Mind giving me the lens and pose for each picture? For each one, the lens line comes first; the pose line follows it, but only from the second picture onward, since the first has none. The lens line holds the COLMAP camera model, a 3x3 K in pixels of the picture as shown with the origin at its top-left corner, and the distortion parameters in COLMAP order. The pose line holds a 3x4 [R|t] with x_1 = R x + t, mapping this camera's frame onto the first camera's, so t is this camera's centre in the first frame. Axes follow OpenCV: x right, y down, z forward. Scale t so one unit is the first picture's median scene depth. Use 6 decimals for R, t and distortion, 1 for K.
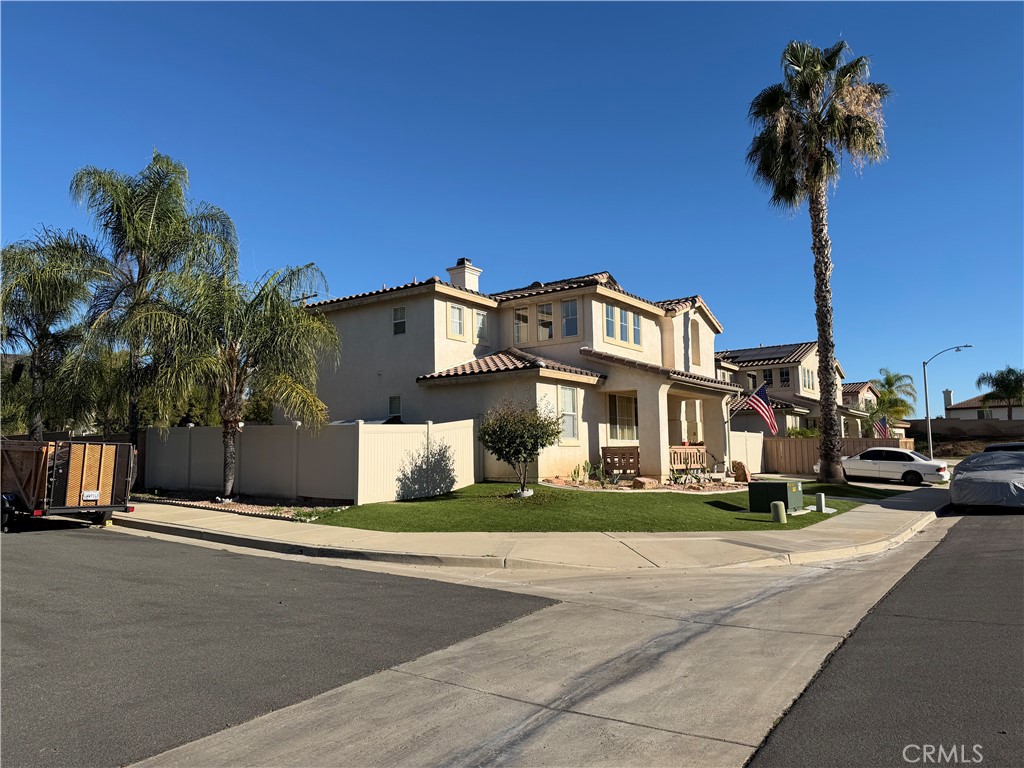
lens RADIAL K [[707.6, 0, 512.0], [0, 707.6, 384.0], [0, 0, 1]] dist [0.123088, -0.169759]
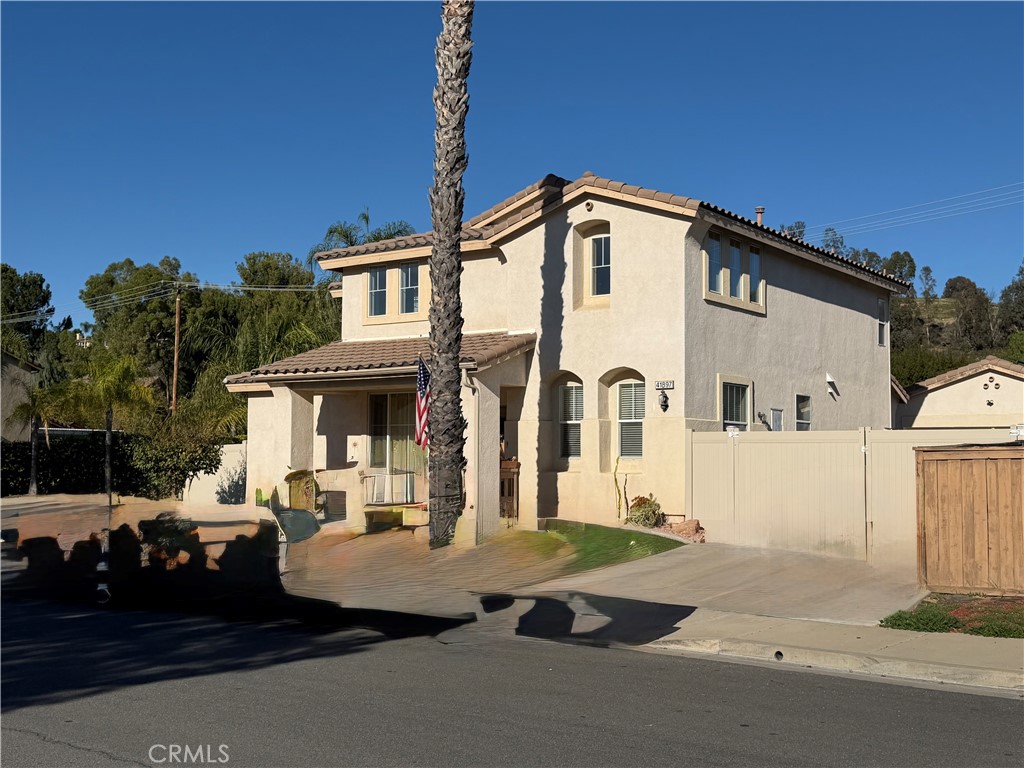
lens RADIAL K [[1170.4, 0, 512.0], [0, 1170.4, 384.0], [0, 0, 1]] dist [0.074383, 0.014571]
pose [[-0.007580, -0.053937, -0.998516, 1.502566], [0.097981, 0.993699, -0.054421, 0.093666], [0.995159, -0.098249, -0.002247, 1.278719]]
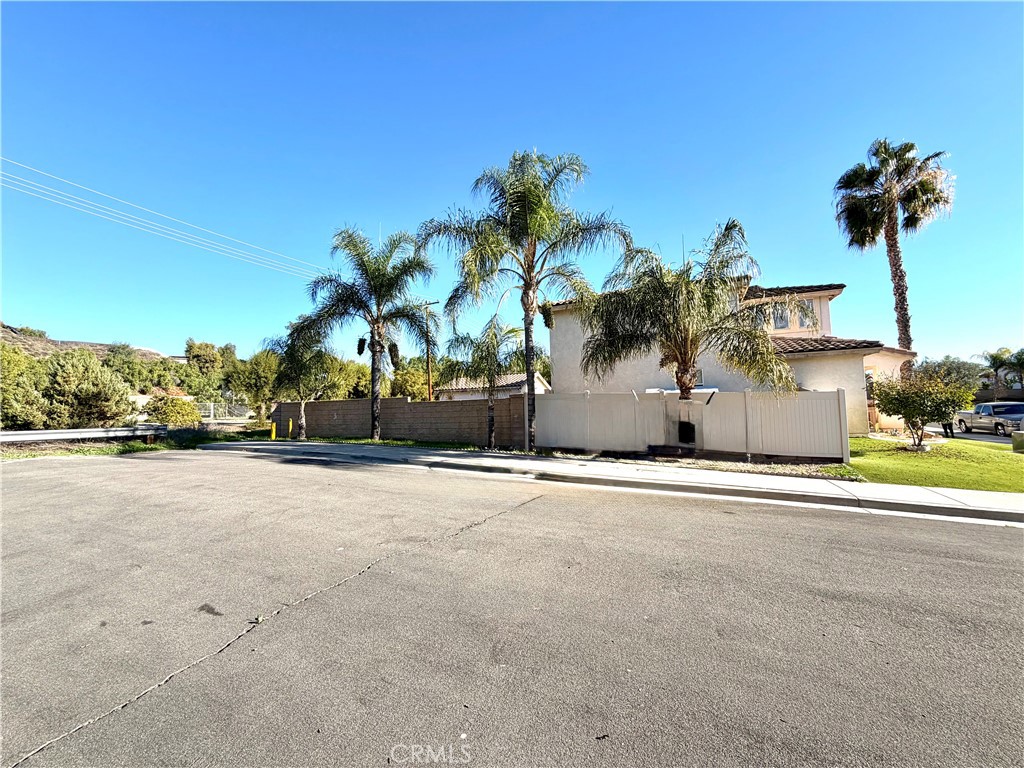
lens RADIAL K [[407.7, 0, 512.0], [0, 407.7, 384.0], [0, 0, 1]] dist [-0.000091, 0.003073]
pose [[0.979348, 0.003162, 0.202156, -0.707771], [-0.010660, 0.999294, 0.036012, 0.022182], [-0.201899, -0.037424, 0.978691, 0.390253]]
